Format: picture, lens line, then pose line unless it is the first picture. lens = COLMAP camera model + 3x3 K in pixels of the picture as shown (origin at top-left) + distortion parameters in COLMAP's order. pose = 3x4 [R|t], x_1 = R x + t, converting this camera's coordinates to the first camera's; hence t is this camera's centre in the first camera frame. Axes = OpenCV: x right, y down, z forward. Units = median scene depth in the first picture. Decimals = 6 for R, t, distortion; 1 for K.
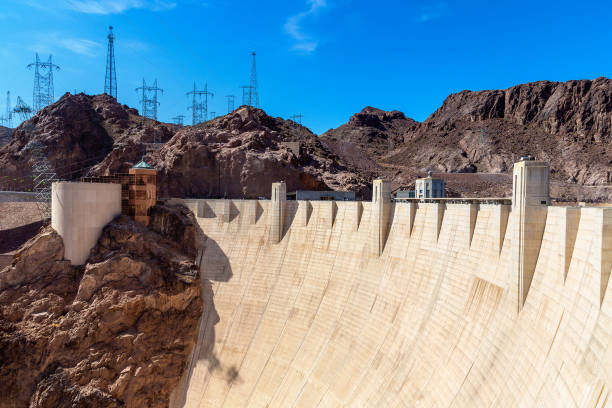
lens RADIAL K [[425.6, 0, 306.0], [0, 425.6, 204.0], [0, 0, 1]] dist [0.013938, 0.000991]
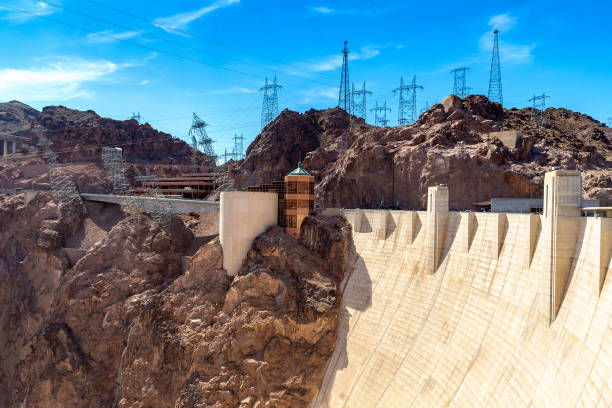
lens RADIAL K [[425.6, 0, 306.0], [0, 425.6, 204.0], [0, 0, 1]] dist [0.013938, 0.000991]
pose [[0.787912, -0.001591, -0.615785, 0.202635], [-0.016999, 0.999559, -0.024332, -0.000663], [0.615553, 0.029639, 0.787538, 0.331550]]
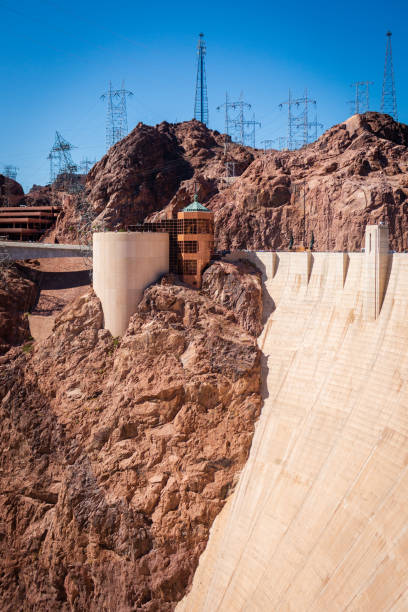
lens RADIAL K [[586.9, 0, 205.3], [0, 586.9, 258.3], [0, 0, 1]] dist [0.002794, 0.004535]
pose [[0.880235, -0.001494, -0.474537, 0.130288], [0.000760, 0.999998, -0.001739, 0.000764], [0.474538, 0.001170, 0.880234, 0.118754]]
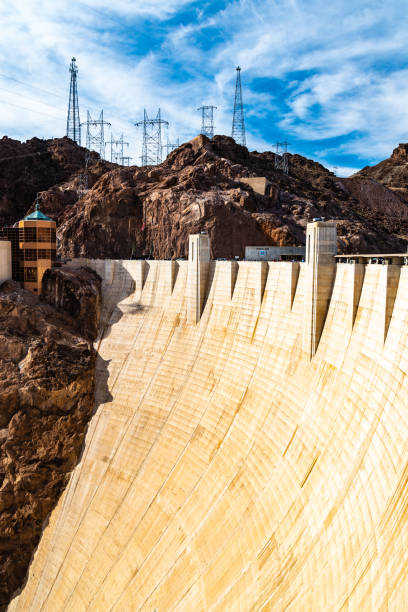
lens RADIAL K [[497.6, 0, 199.3], [0, 497.6, 293.8], [0, 0, 1]] dist [-0.048326, 0.000503]
pose [[0.953340, 0.015066, -0.301522, 0.180284], [0.001918, 0.998432, 0.055952, -0.000302], [0.301892, -0.053919, 0.951816, 0.261532]]
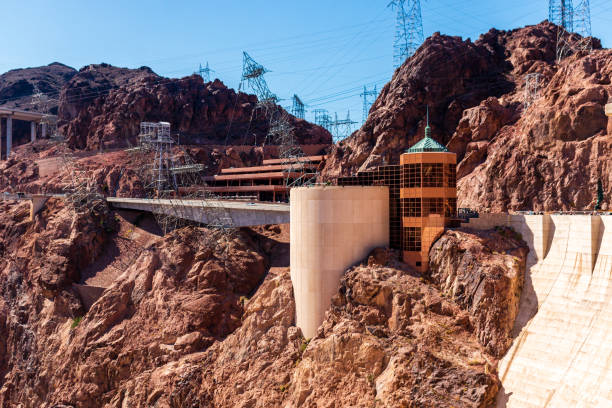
lens RADIAL K [[732.7, 0, 297.1], [0, 732.7, 203.5], [0, 0, 1]] dist [0.009735, 0.011449]
pose [[0.565966, -0.022560, -0.824120, 0.233409], [-0.001912, 0.999587, -0.028677, -0.001453], [0.824426, 0.017806, 0.565689, 0.457756]]
